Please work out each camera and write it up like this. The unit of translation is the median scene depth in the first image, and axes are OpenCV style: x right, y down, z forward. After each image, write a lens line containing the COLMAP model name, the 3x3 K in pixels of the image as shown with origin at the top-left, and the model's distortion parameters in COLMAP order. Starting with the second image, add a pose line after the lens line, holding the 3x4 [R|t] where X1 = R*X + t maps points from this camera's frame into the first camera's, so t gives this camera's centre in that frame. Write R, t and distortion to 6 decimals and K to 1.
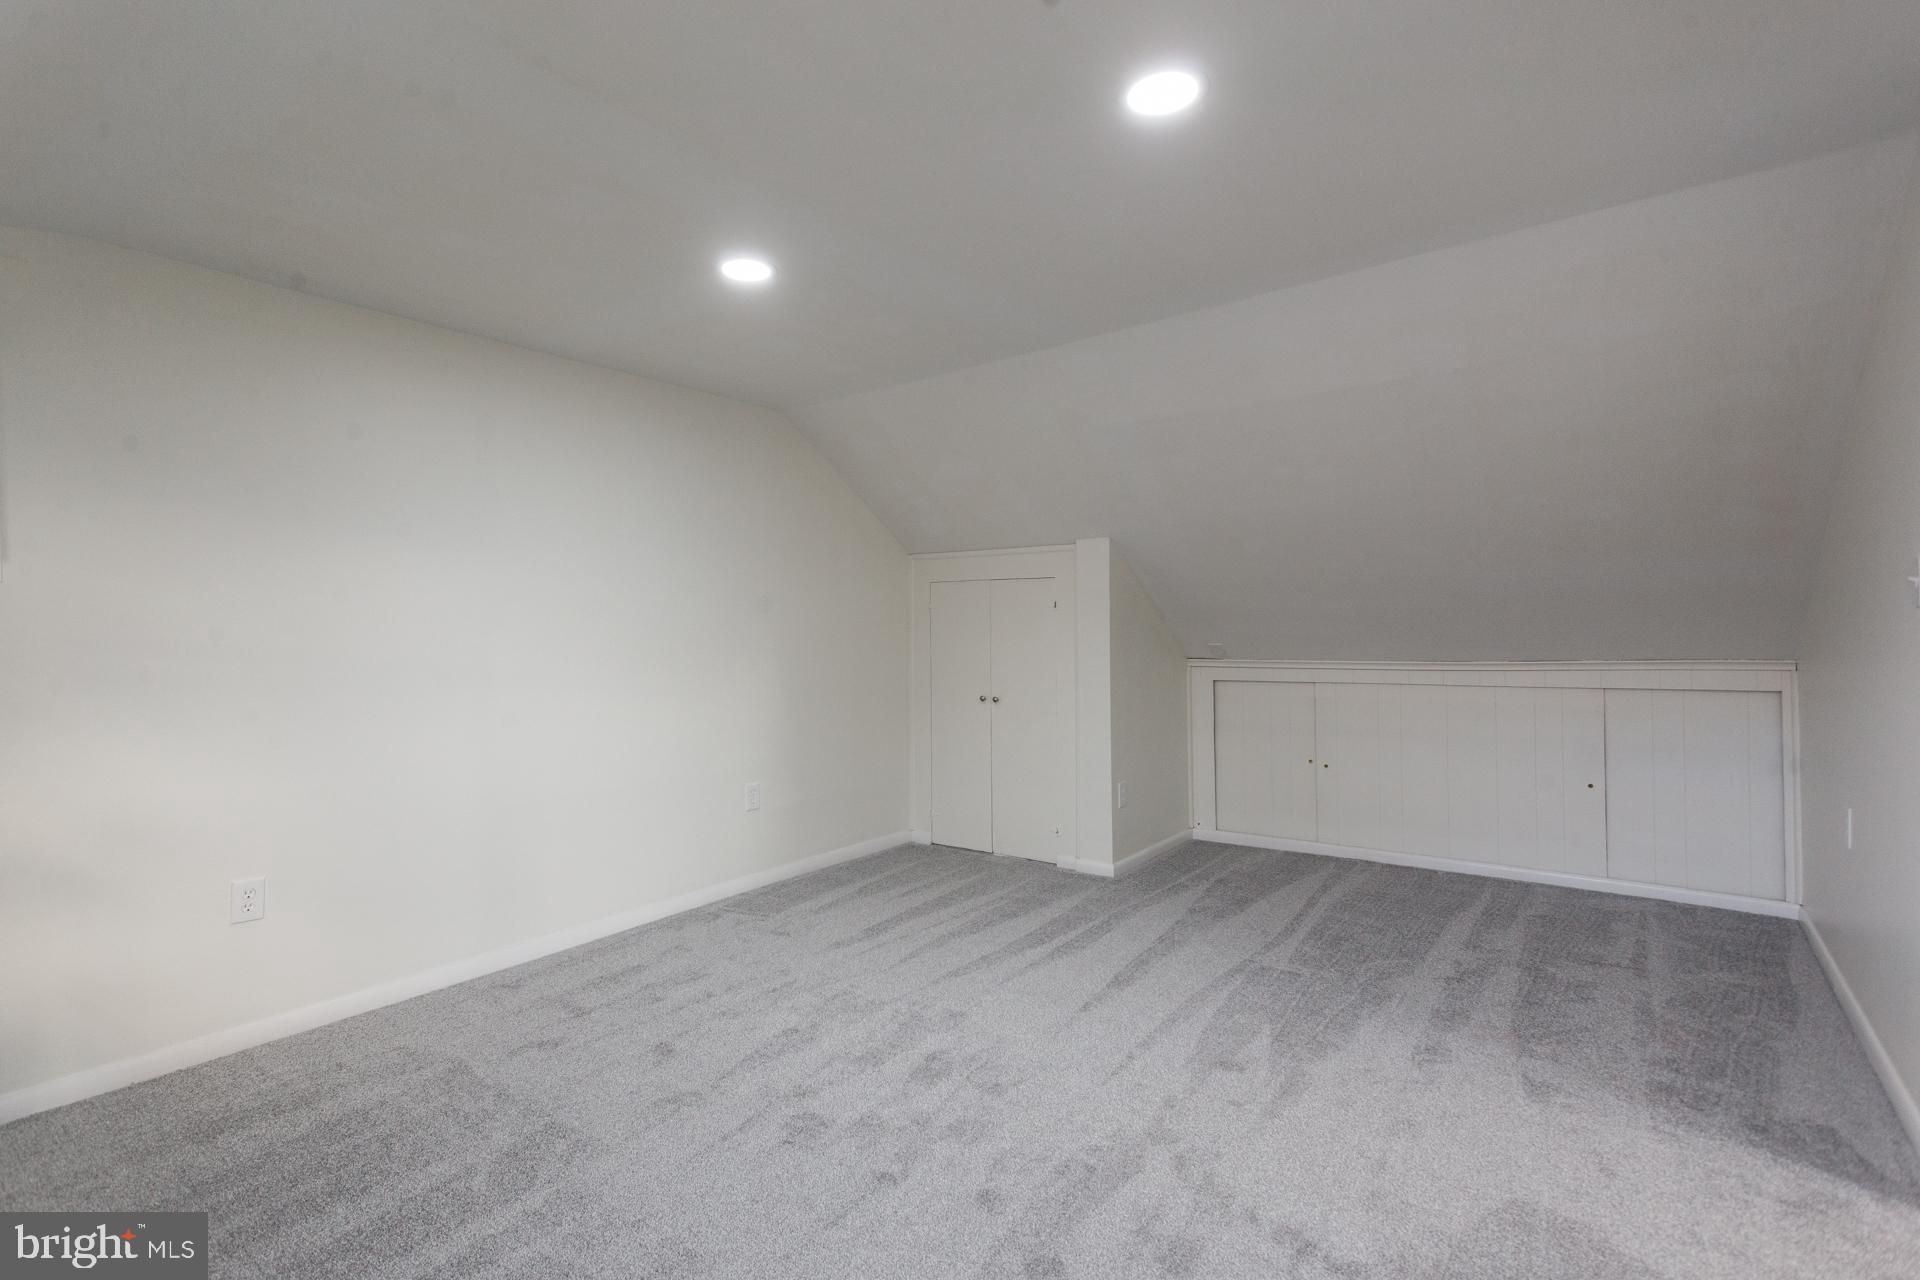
lens RADIAL K [[909.4, 0, 946.5], [0, 909.4, 635.5], [0, 0, 1]] dist [0.021739, -0.003479]
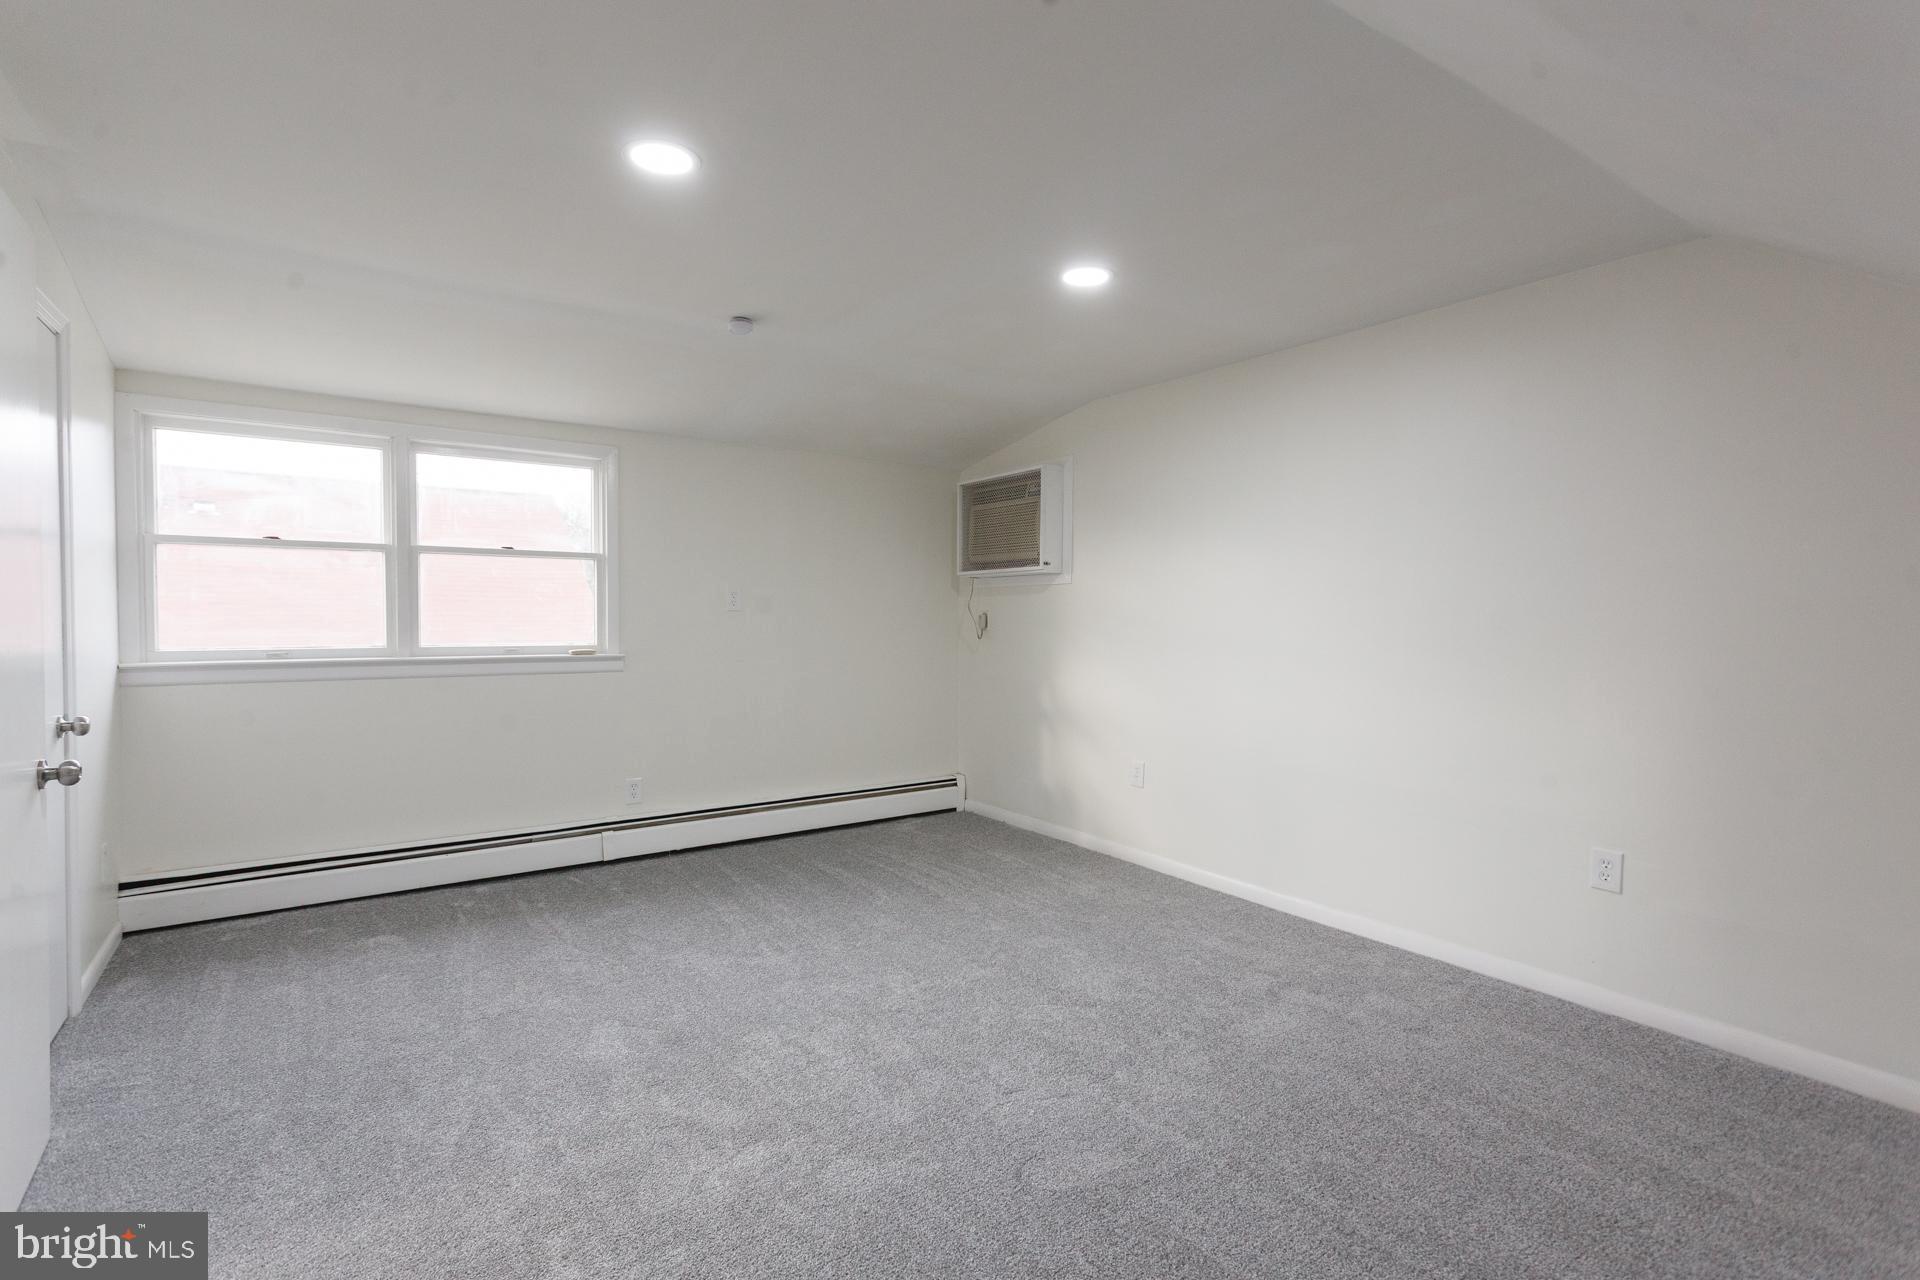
lens RADIAL K [[909.4, 0, 955.0], [0, 909.4, 634.2], [0, 0, 1]] dist [0.021739, -0.003479]
pose [[-0.309491, 0.035479, -0.950240, 0.665206], [-0.011809, 0.999083, 0.041149, -0.017651], [0.950829, 0.023957, -0.308789, 0.909233]]
